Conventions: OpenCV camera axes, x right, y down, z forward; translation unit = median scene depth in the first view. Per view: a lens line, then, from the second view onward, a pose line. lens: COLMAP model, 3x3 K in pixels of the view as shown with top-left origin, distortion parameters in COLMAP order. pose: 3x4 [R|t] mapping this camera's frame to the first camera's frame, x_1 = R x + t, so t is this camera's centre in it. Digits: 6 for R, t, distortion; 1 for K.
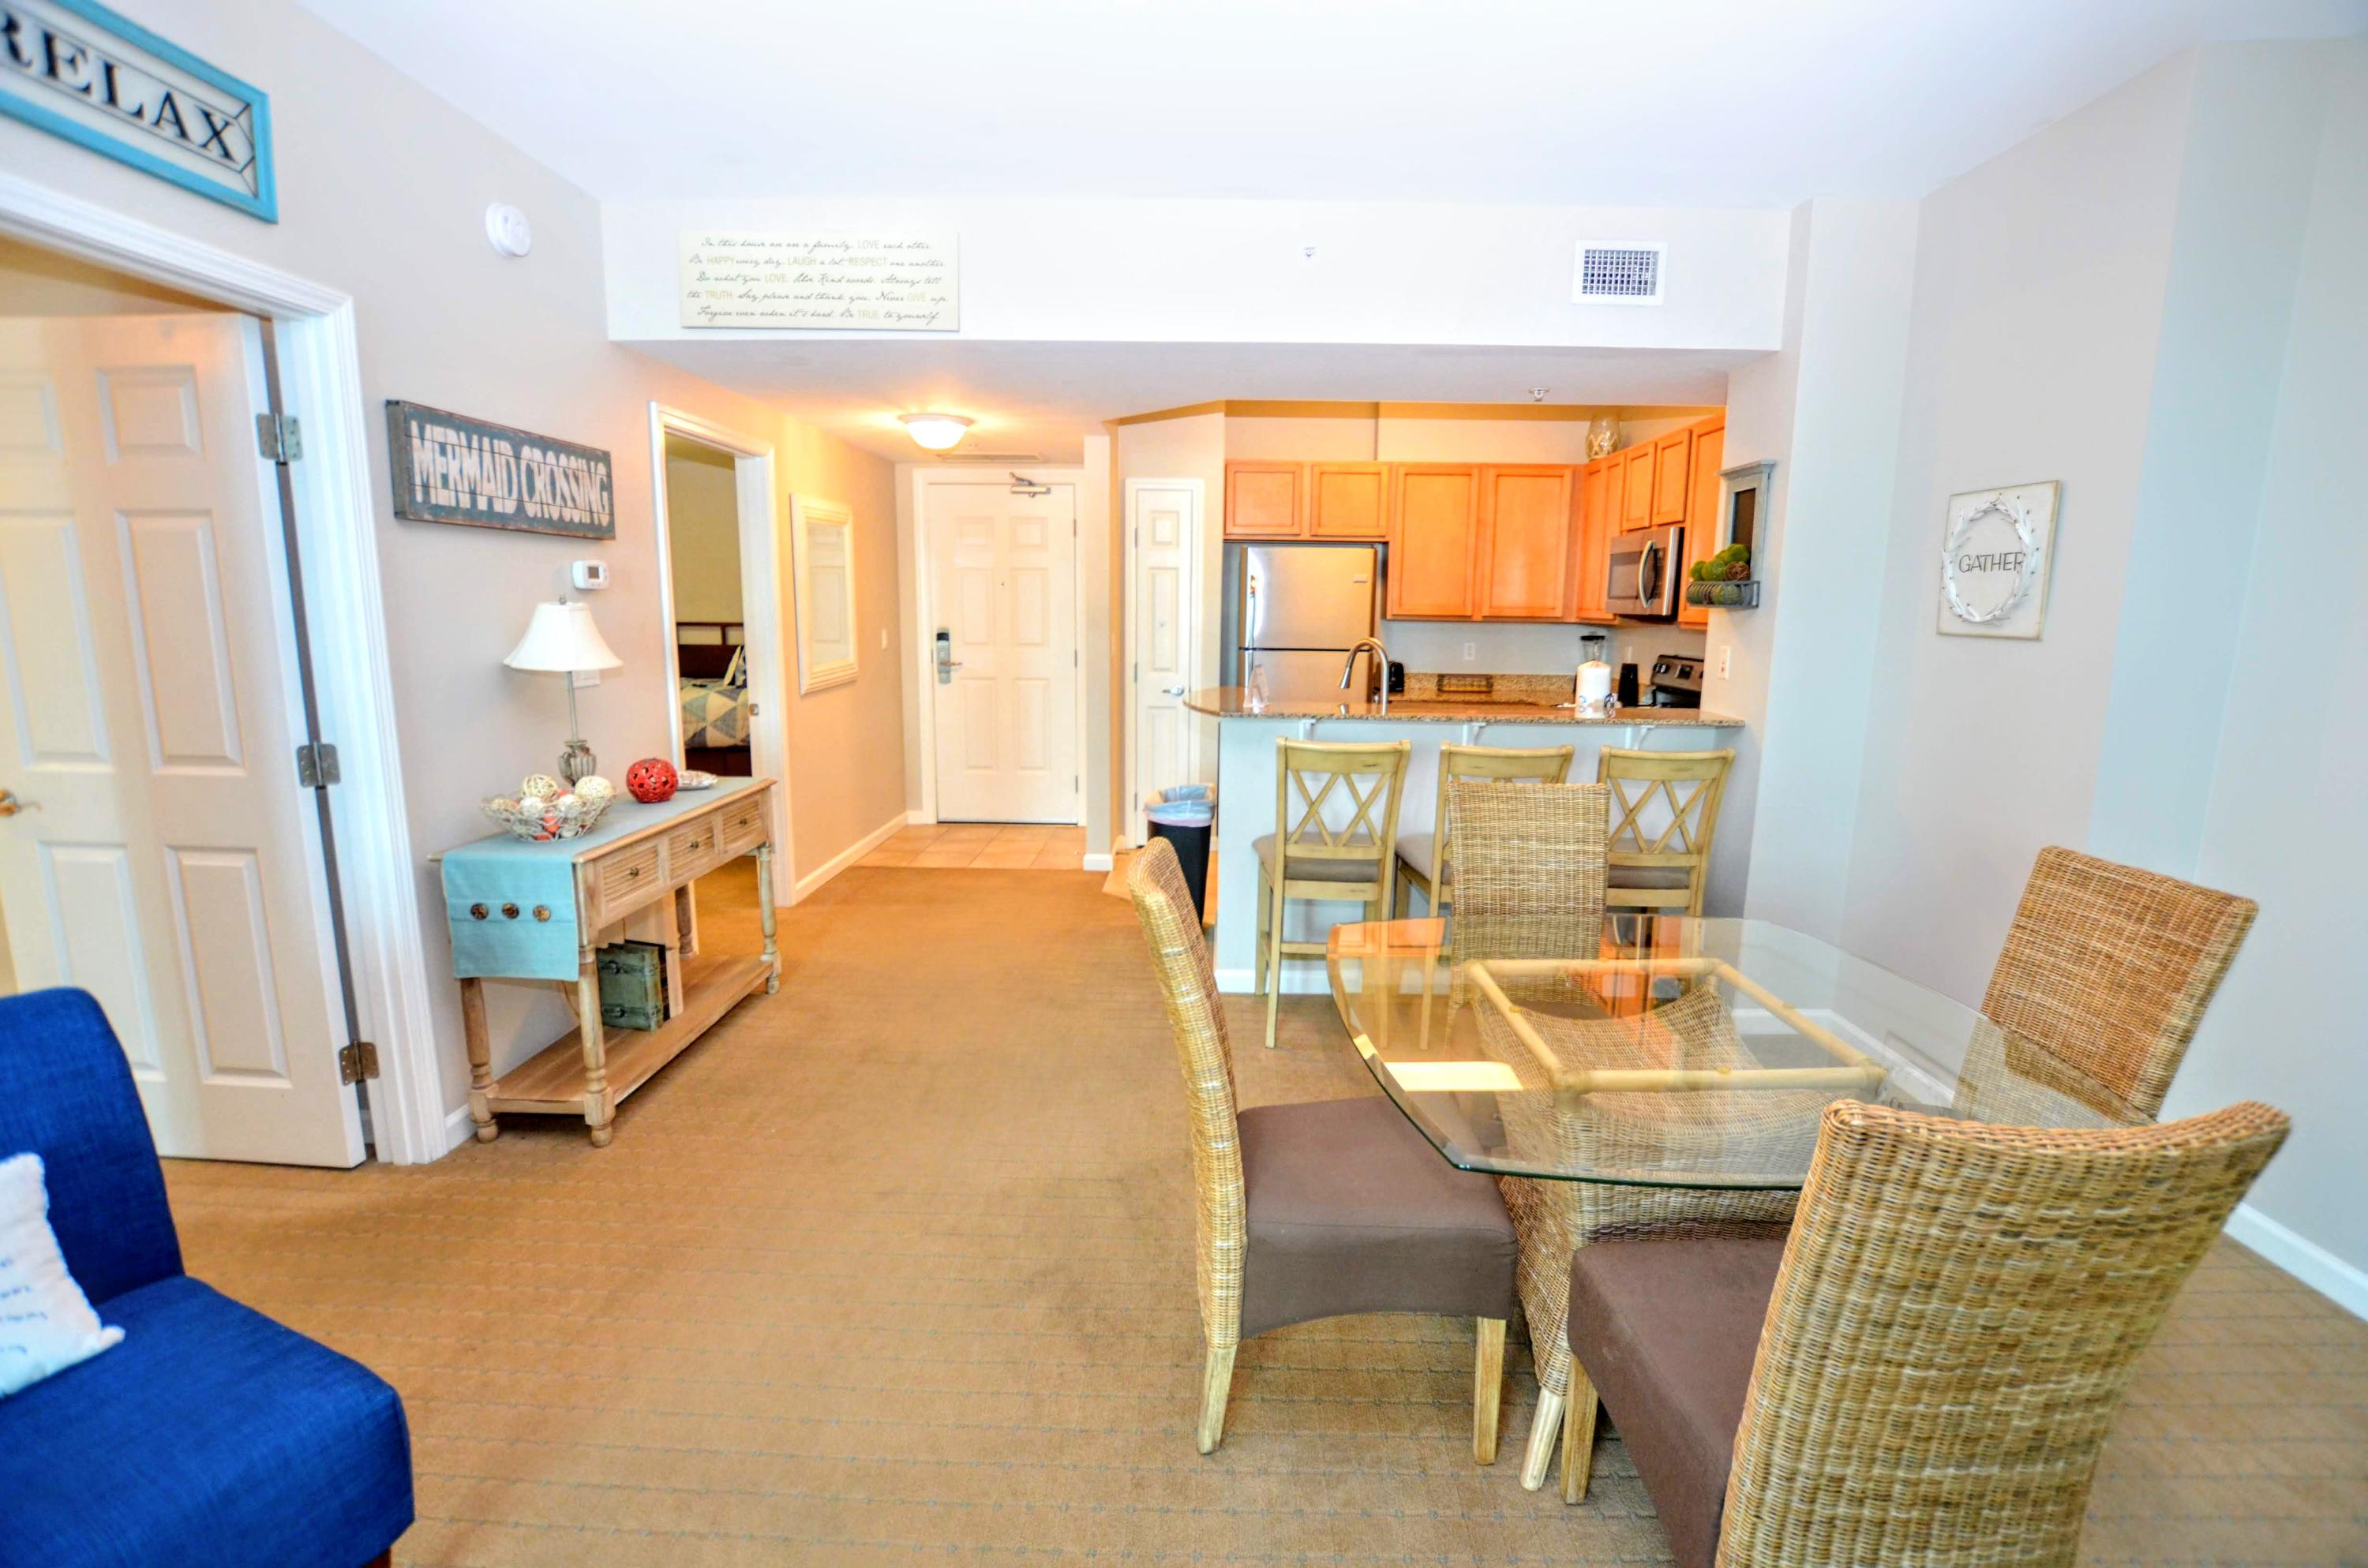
lens RADIAL K [[1041.4, 0, 1199.1], [0, 1041.4, 779.7], [0, 0, 1]] dist [-0.034219, 0.005220]
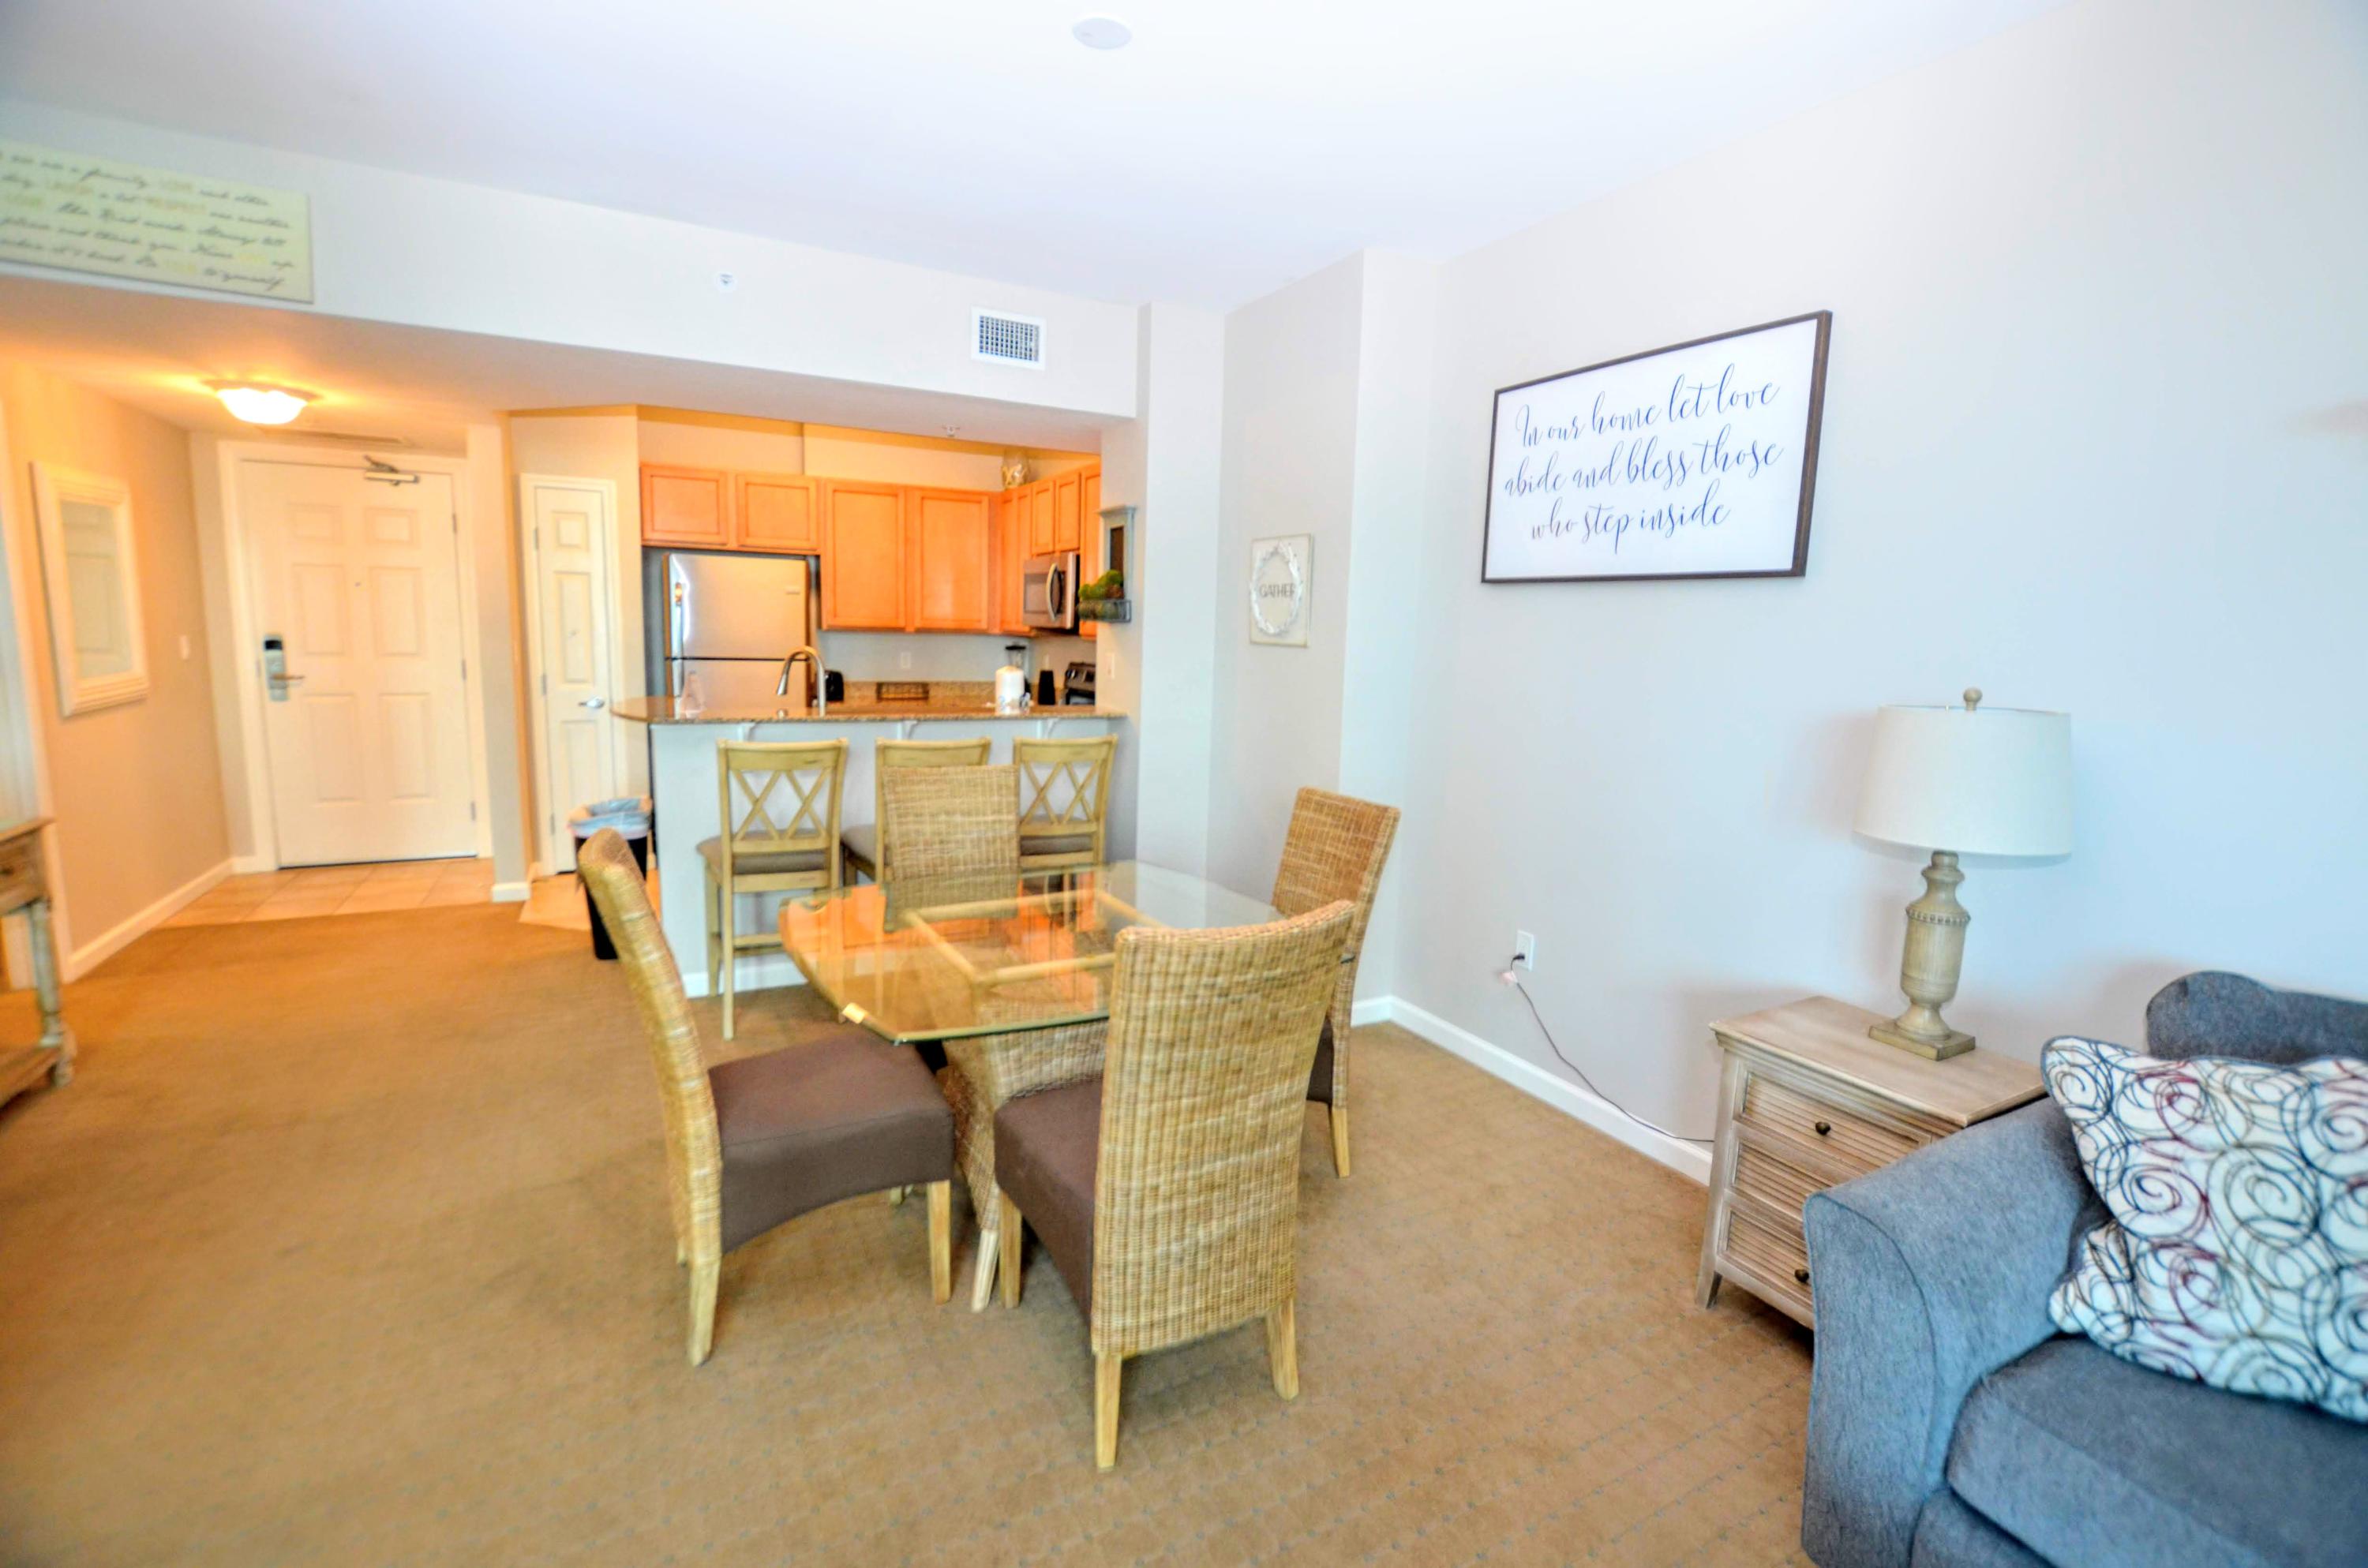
lens RADIAL K [[1041.4, 0, 1199.1], [0, 1041.4, 779.7], [0, 0, 1]] dist [-0.034219, 0.005220]
pose [[0.869033, -0.055692, 0.491610, -0.016304], [0.061367, 0.998105, 0.004590, 0.023814], [-0.490934, 0.026180, 0.870803, -0.138120]]
